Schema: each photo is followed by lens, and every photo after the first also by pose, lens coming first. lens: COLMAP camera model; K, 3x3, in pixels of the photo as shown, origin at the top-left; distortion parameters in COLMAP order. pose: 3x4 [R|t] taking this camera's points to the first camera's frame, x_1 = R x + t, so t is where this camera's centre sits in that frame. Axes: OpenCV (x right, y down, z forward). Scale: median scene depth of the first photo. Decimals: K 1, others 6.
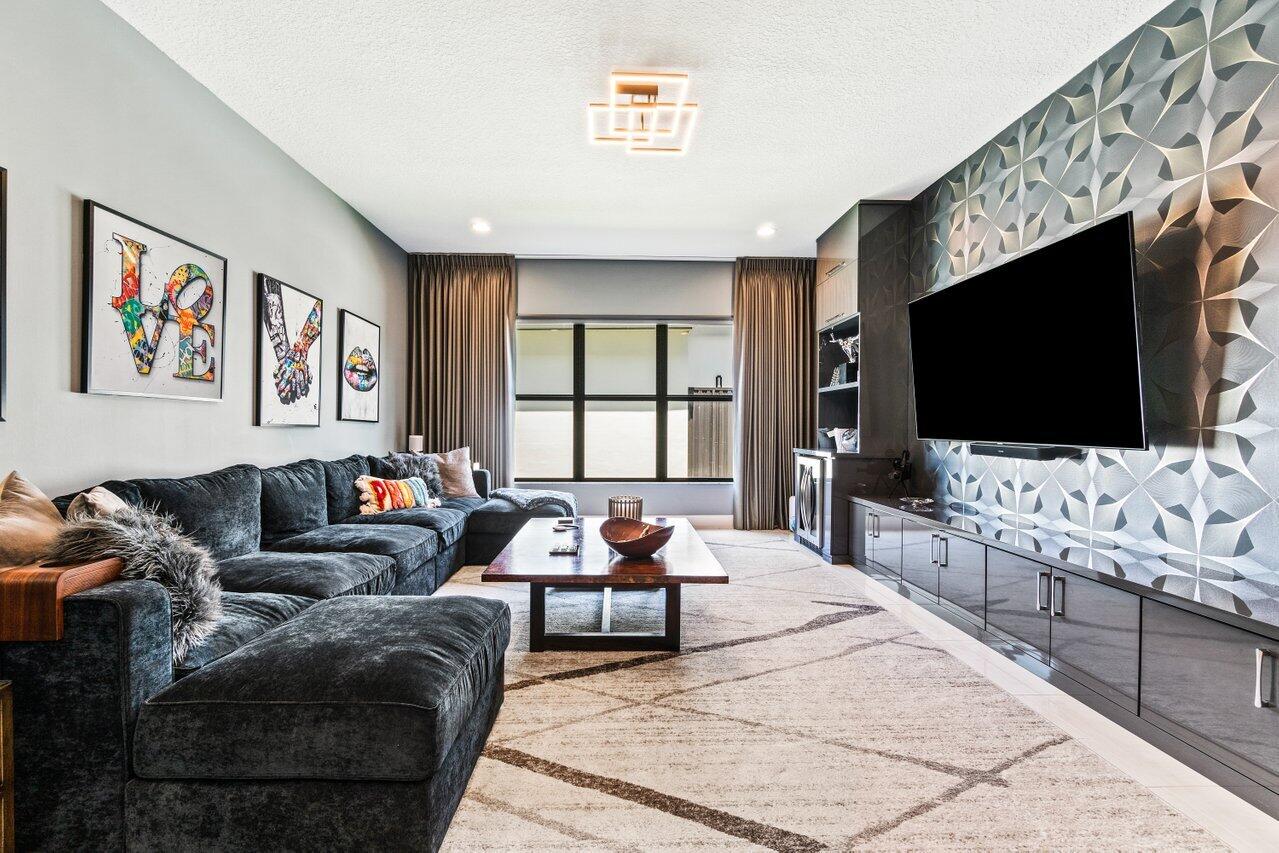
lens RADIAL K [[557.9, 0, 643.4], [0, 557.9, 430.2], [0, 0, 1]] dist [-0.002967, 0.001642]
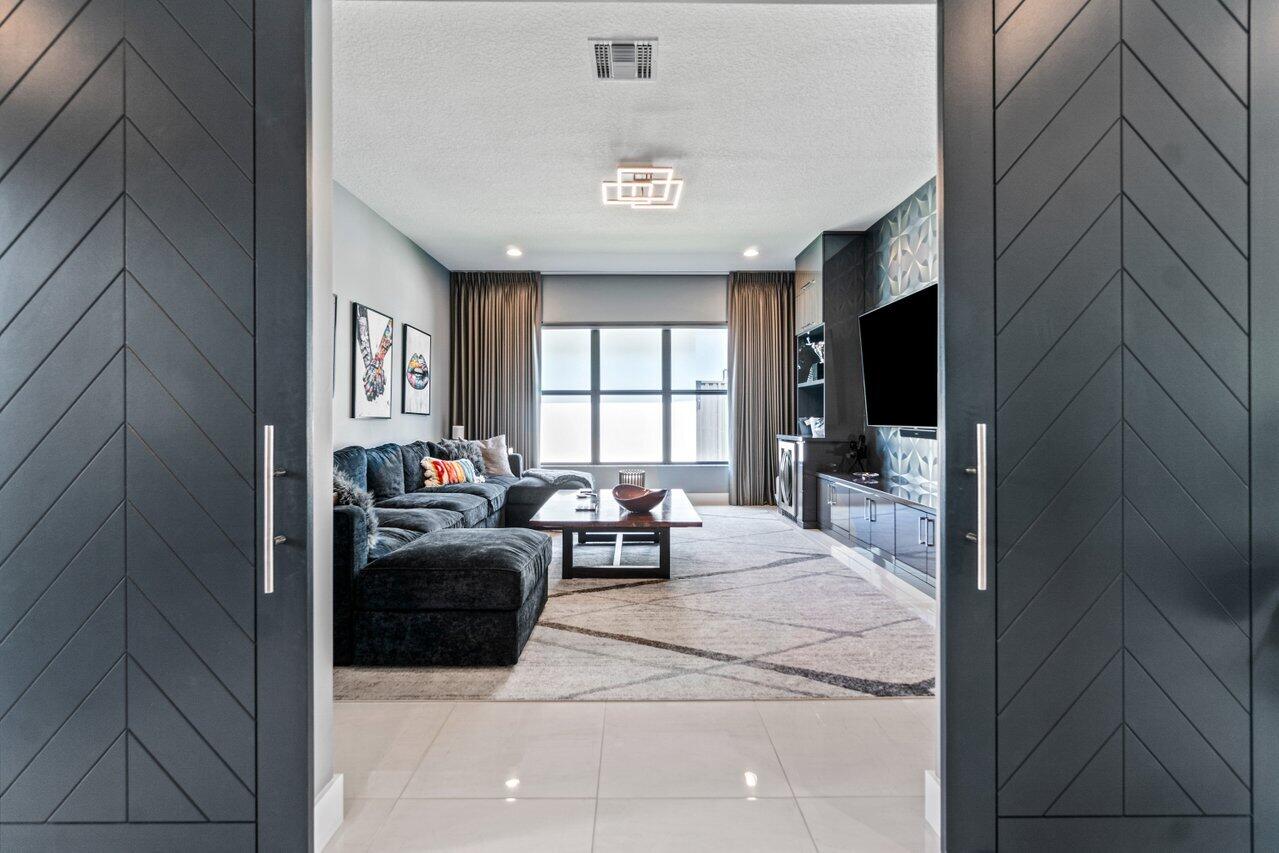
lens RADIAL K [[576.1, 0, 638.4], [0, 576.1, 413.7], [0, 0, 1]] dist [-0.001478, -0.000022]
pose [[0.999261, -0.006151, -0.037955, 0.040171], [0.005622, 0.999886, -0.014028, 0.005932], [0.038037, 0.013805, 0.999181, -0.400628]]
